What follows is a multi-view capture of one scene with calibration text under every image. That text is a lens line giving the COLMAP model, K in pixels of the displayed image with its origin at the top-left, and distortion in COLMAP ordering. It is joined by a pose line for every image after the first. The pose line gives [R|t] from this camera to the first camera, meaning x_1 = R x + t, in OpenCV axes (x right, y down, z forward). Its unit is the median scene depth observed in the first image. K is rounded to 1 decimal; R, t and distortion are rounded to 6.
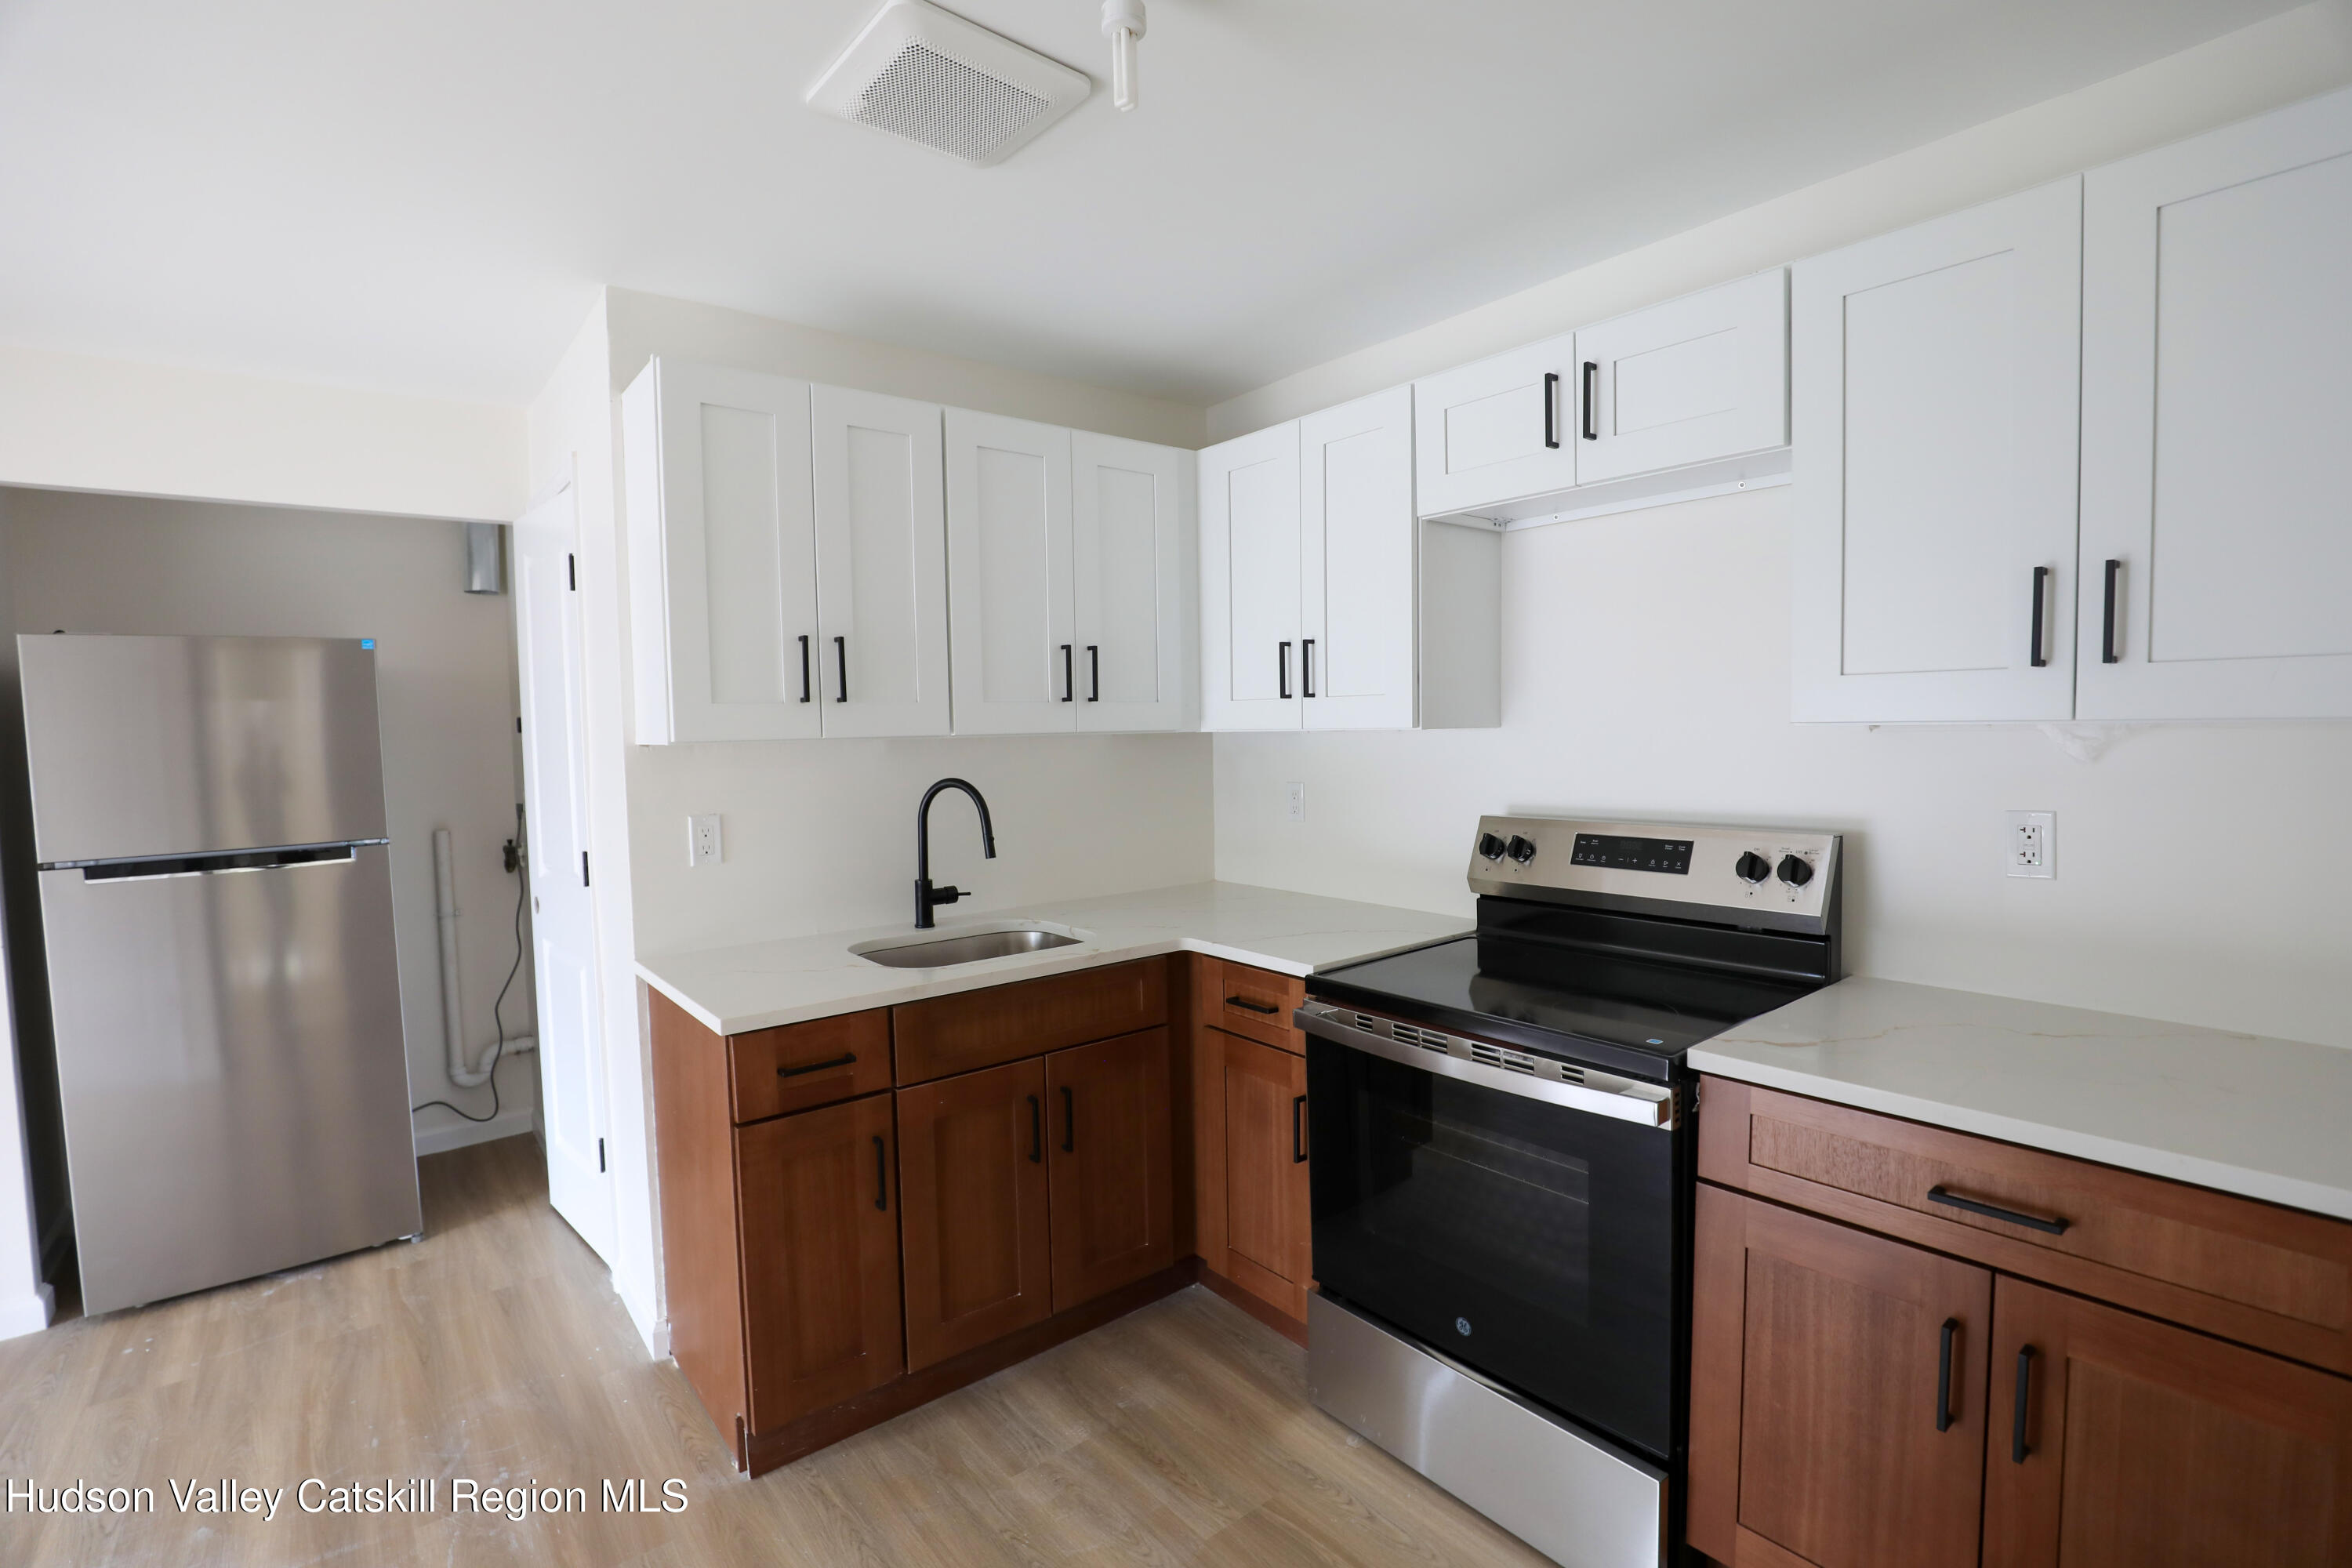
lens RADIAL K [[1093.5, 0, 1178.2], [0, 1093.5, 793.1], [0, 0, 1]] dist [-0.017147, 0.000369]
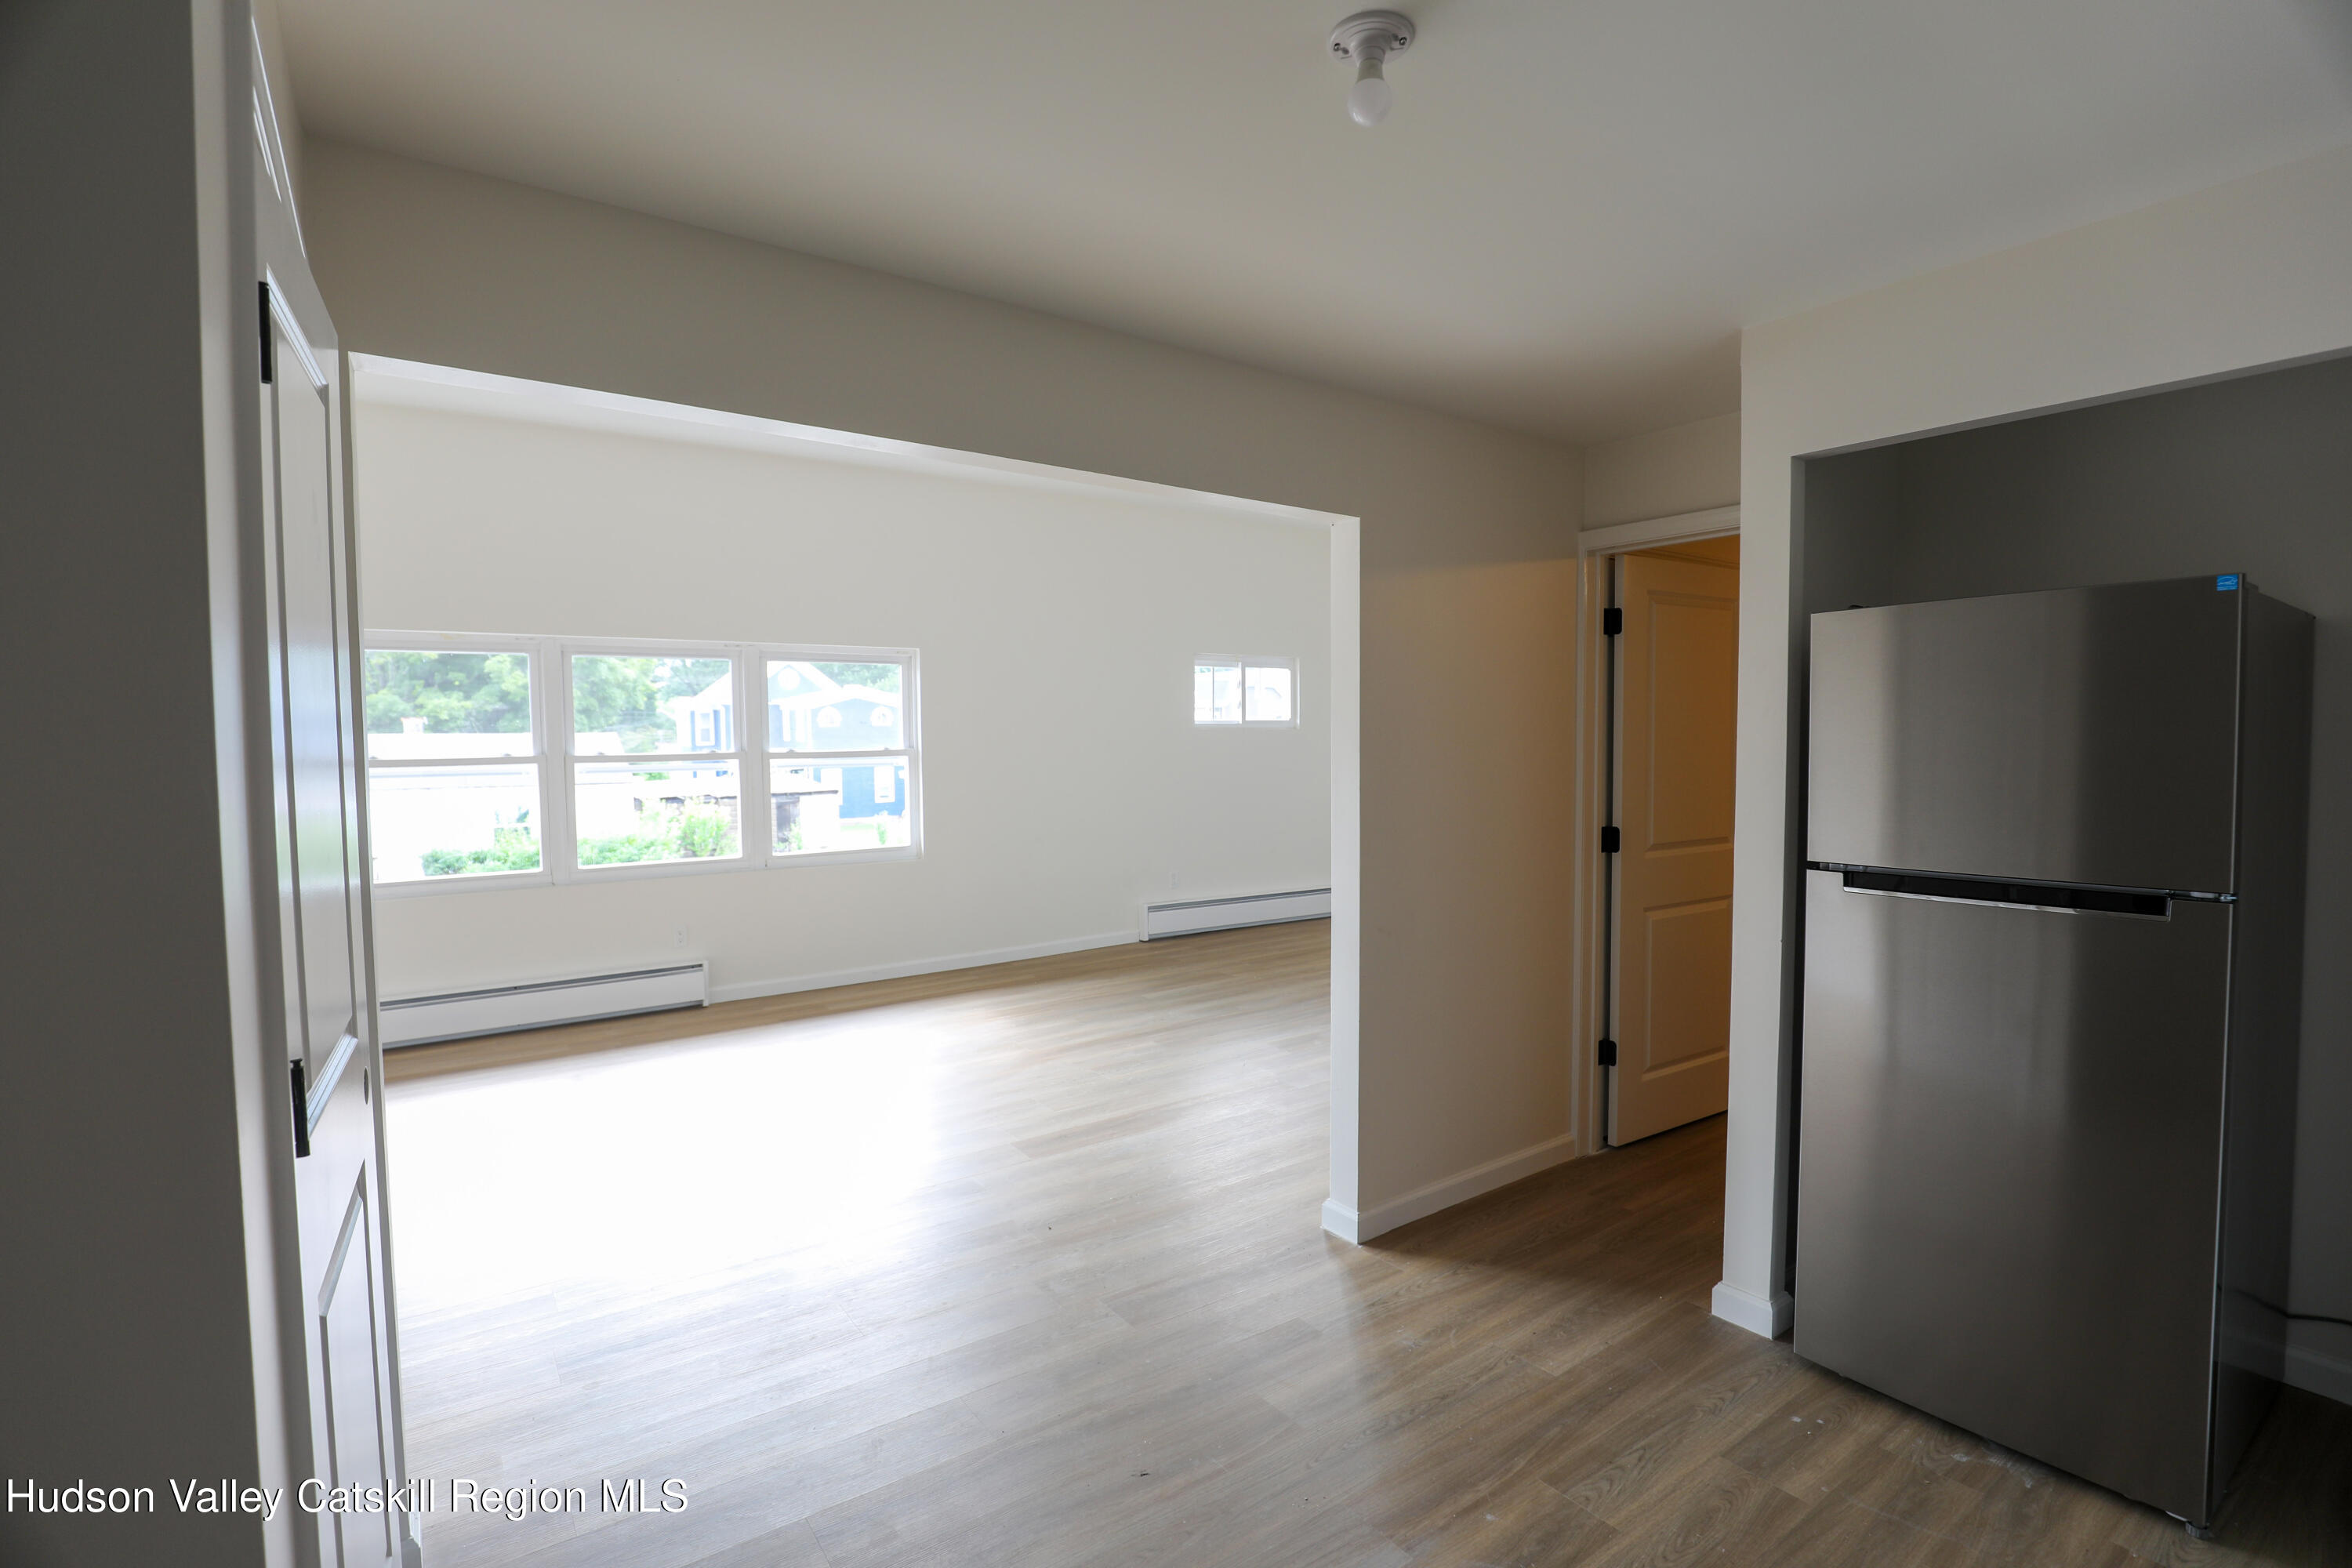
lens RADIAL K [[1075.9, 0, 1167.7], [0, 1075.9, 797.0], [0, 0, 1]] dist [-0.037133, 0.008947]
pose [[-0.052655, 0.078670, -0.995509, -0.126369], [-0.056452, 0.995063, 0.081621, -0.032664], [0.997016, 0.060496, -0.047954, 0.489174]]
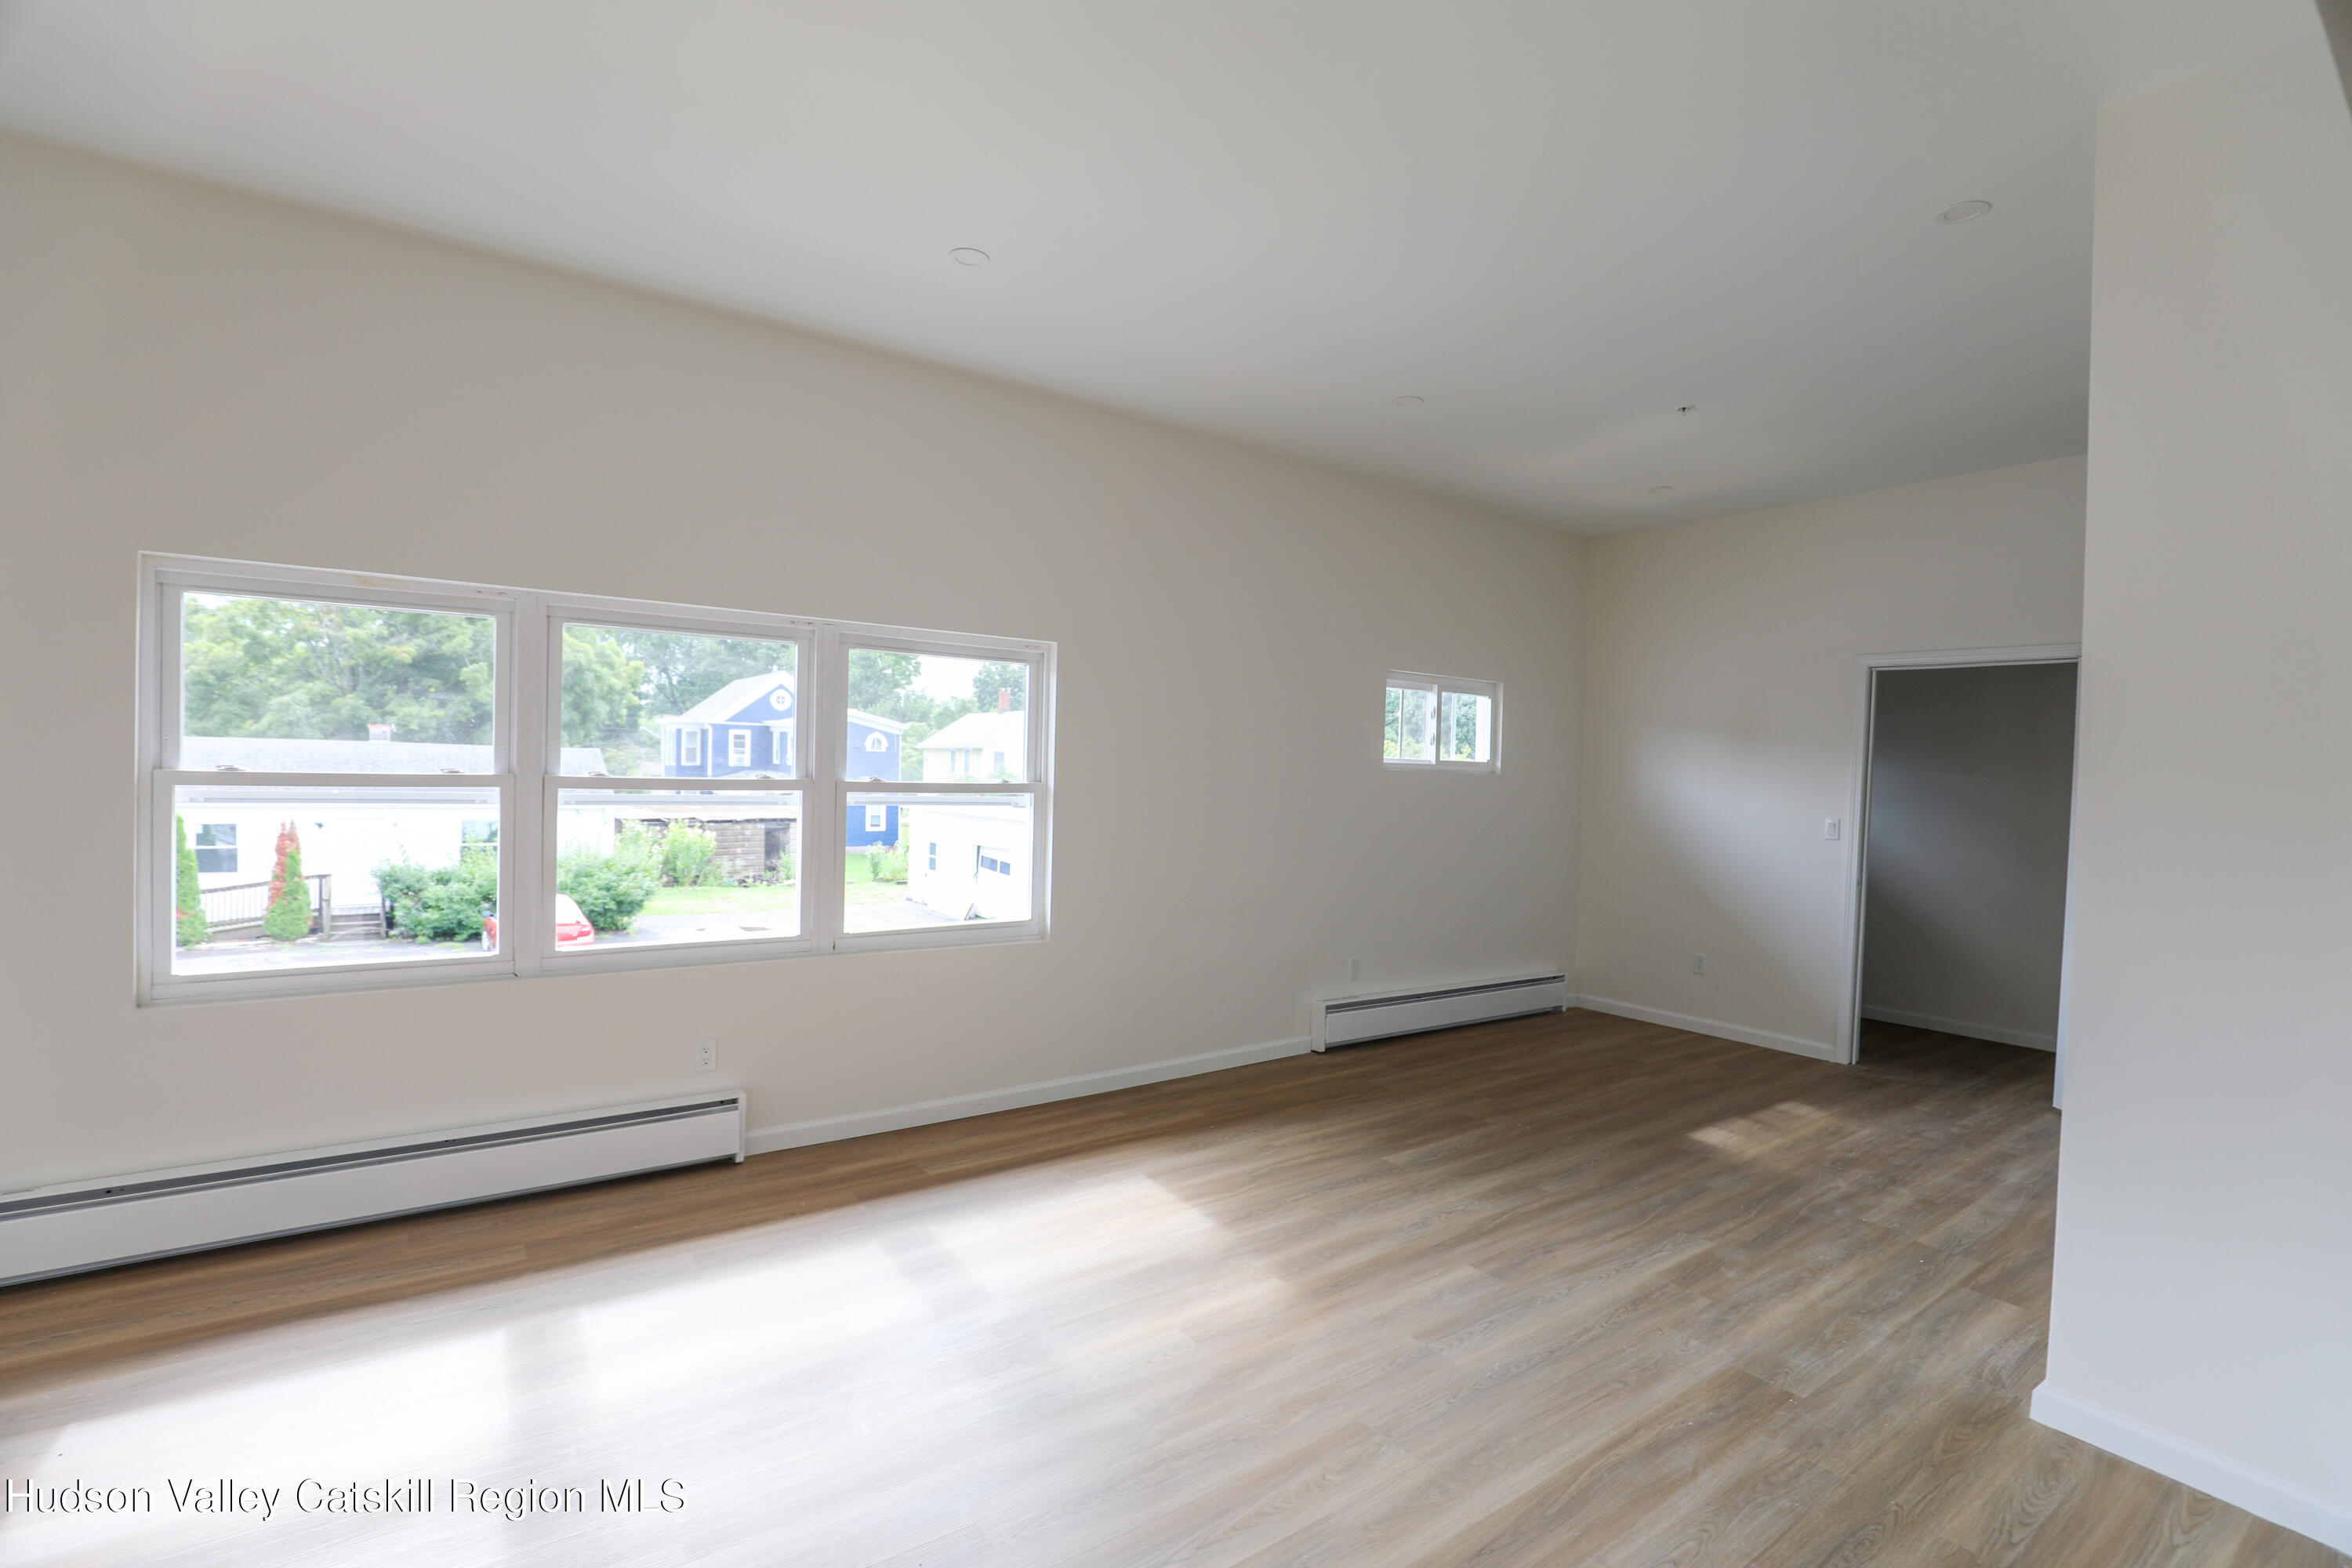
lens RADIAL K [[1075.9, 0, 1167.7], [0, 1075.9, 797.0], [0, 0, 1]] dist [-0.037133, 0.008947]
pose [[-0.037339, 0.042865, -0.998383, -0.823733], [-0.092504, 0.994642, 0.046164, 0.013799], [0.995012, 0.094078, -0.033174, 0.044145]]
